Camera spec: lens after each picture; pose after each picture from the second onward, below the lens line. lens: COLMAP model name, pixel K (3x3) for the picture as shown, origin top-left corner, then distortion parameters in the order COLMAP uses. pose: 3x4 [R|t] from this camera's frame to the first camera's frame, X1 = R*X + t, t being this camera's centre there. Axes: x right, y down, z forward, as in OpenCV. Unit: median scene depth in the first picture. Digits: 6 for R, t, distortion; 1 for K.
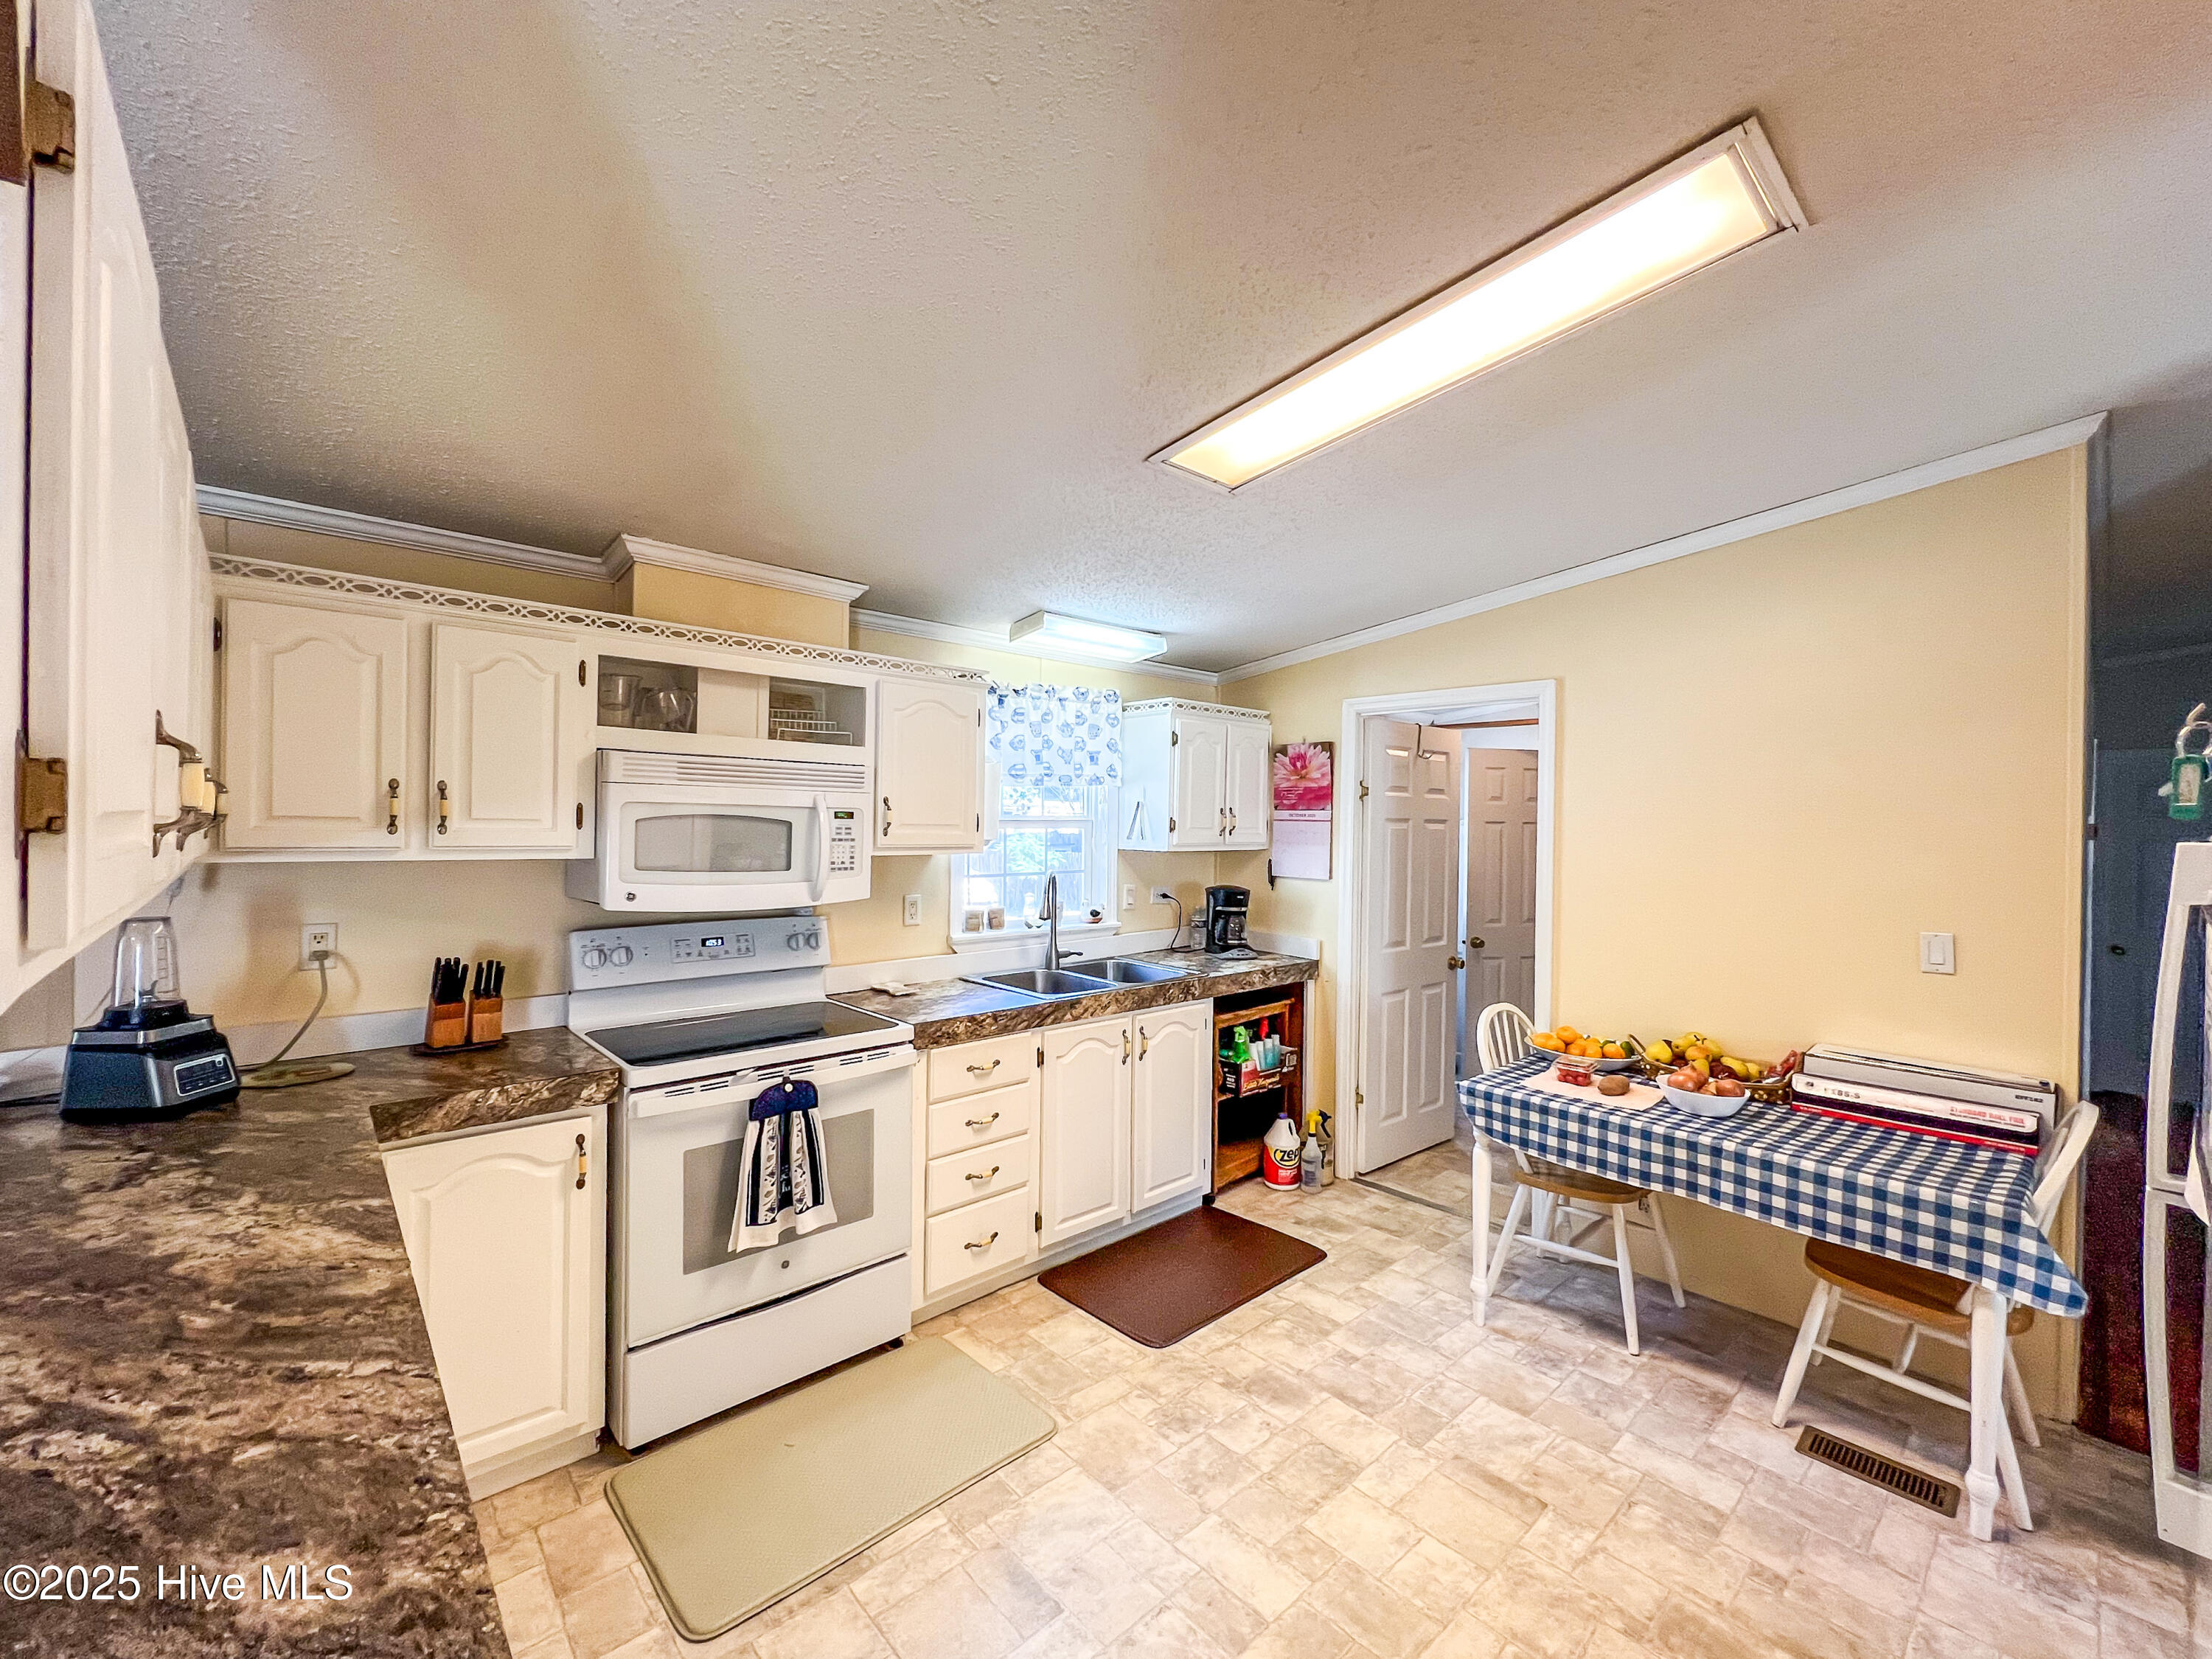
lens RADIAL K [[904.6, 0, 1103.6], [0, 904.6, 833.6], [0, 0, 1]] dist [-0.000927, 0.000026]
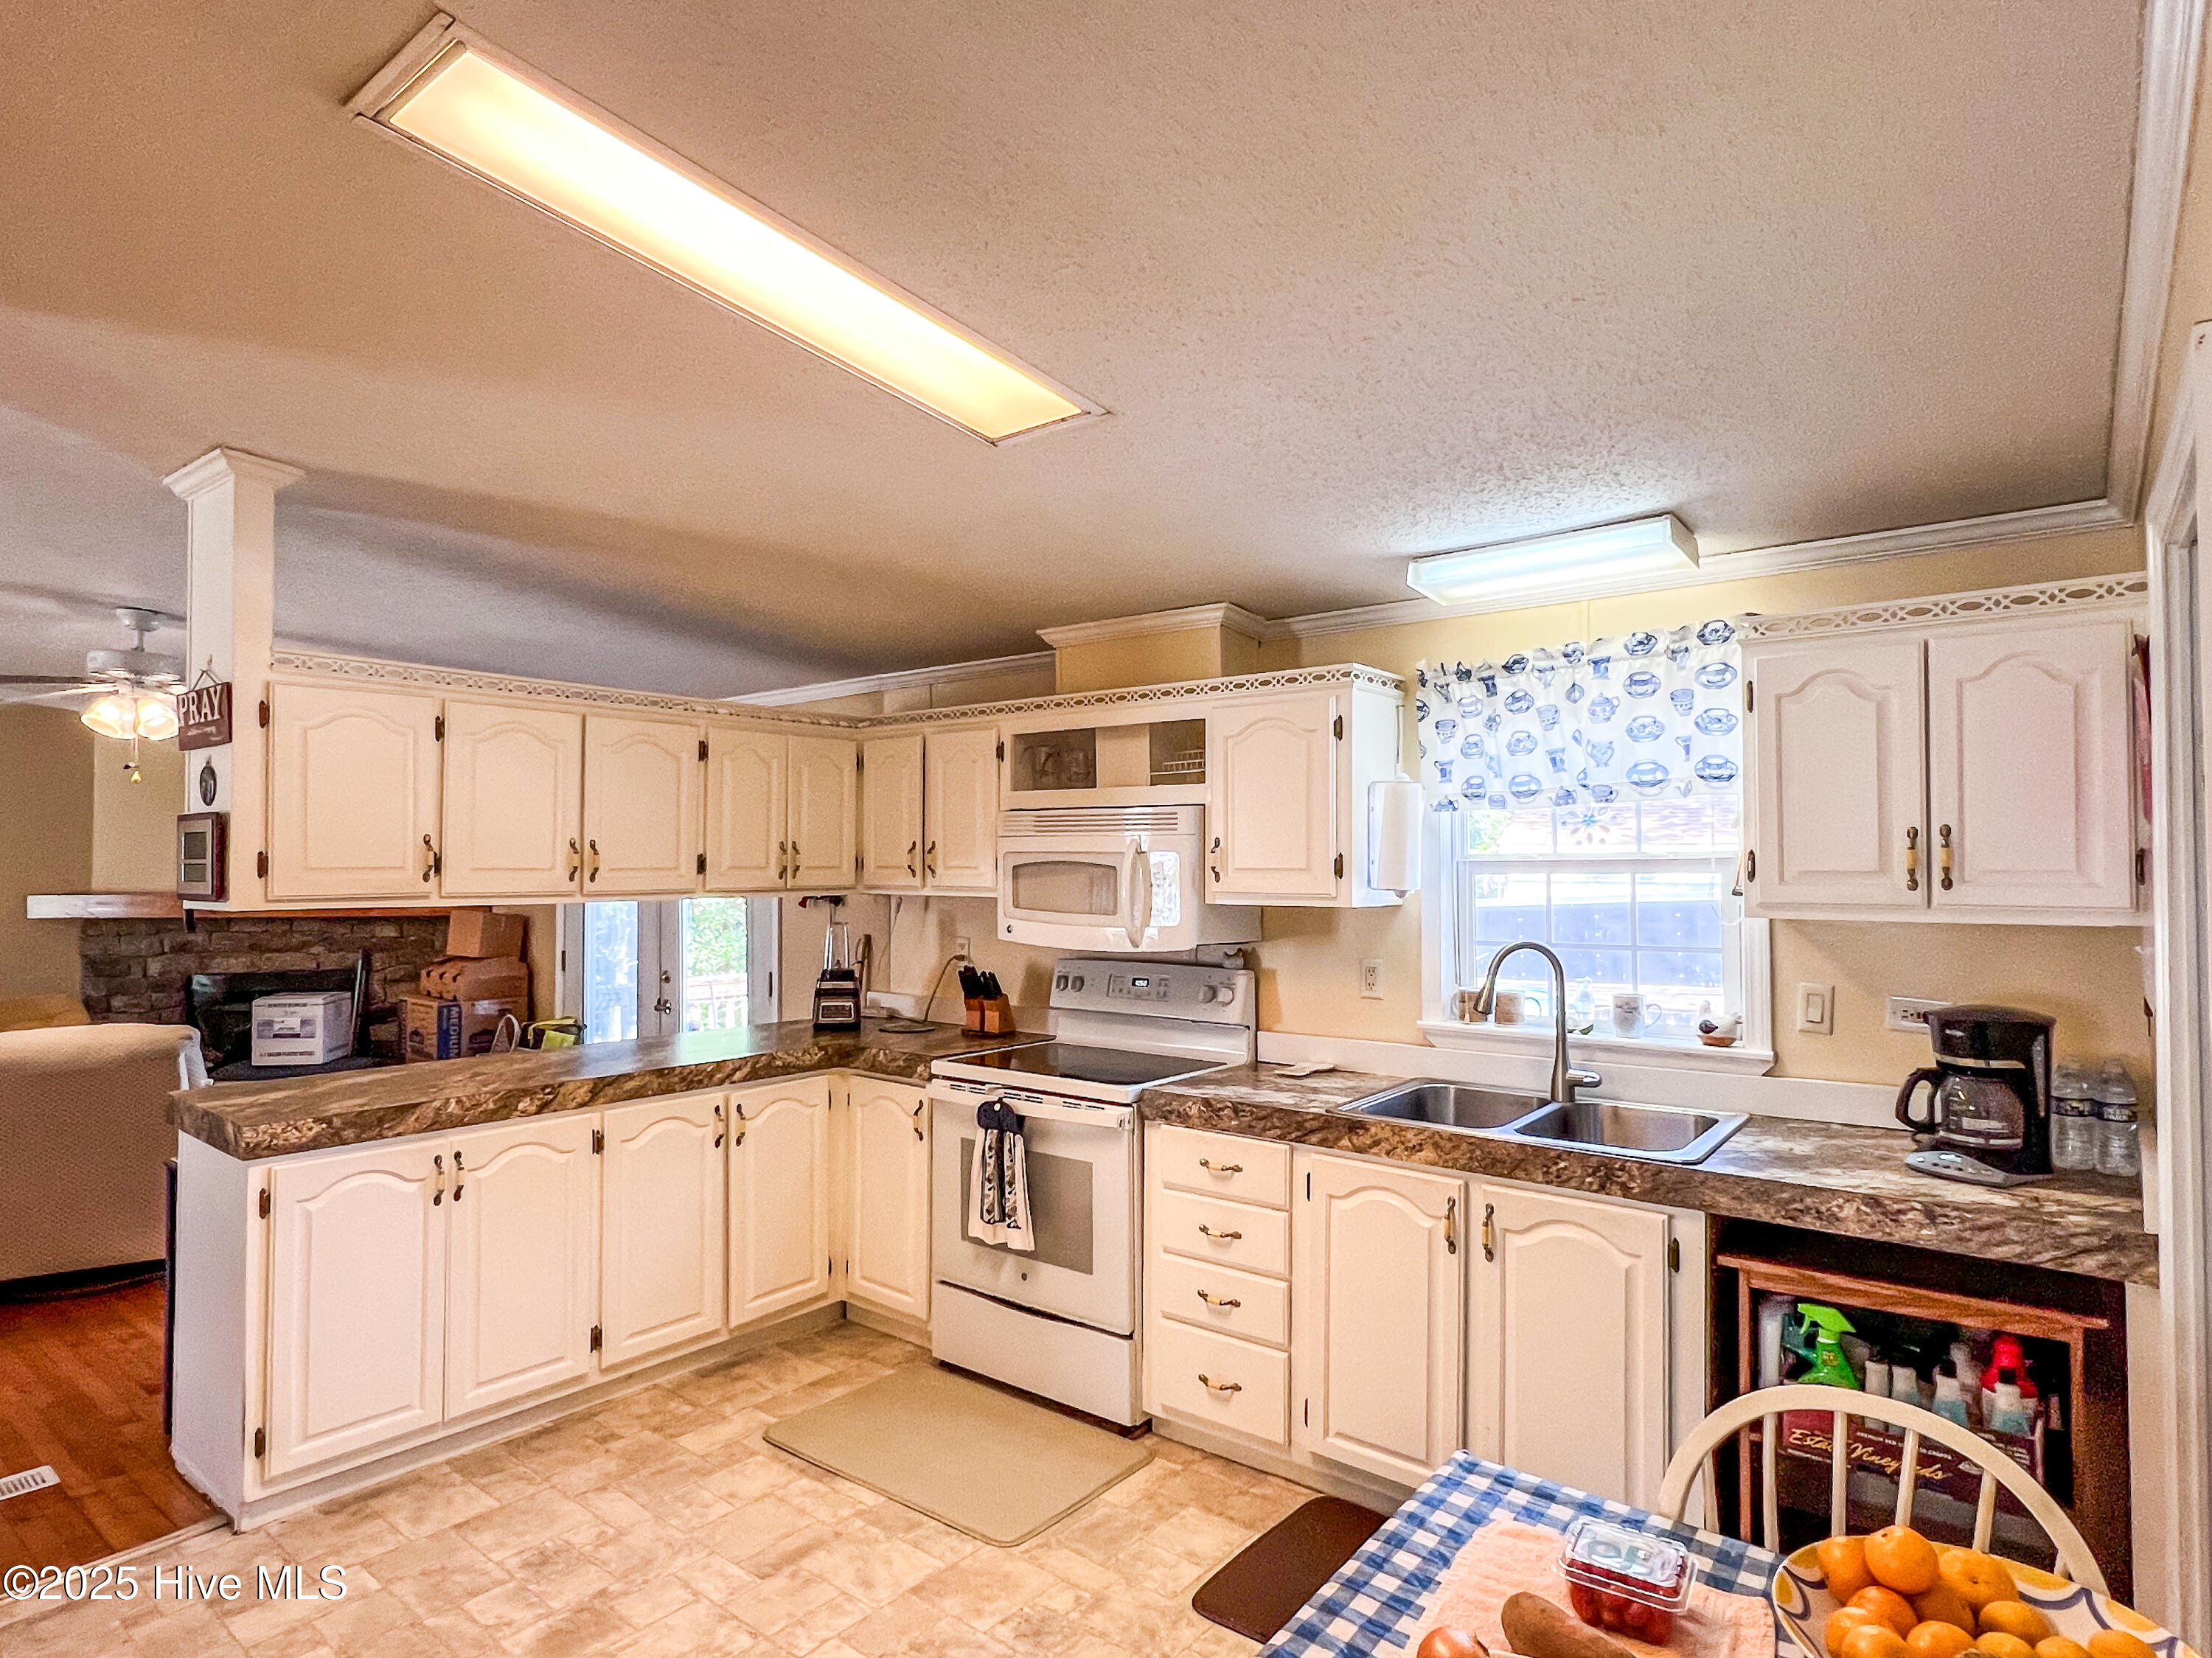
lens RADIAL K [[1226.0, 0, 1103.6], [0, 1226.0, 834.4], [0, 0, 1]] dist [0.002027, 0.000877]
pose [[0.156226, -0.033277, -0.987161, 0.954750], [-0.006251, 0.999379, -0.034678, -0.001717], [0.987702, 0.011588, 0.155921, 0.726261]]
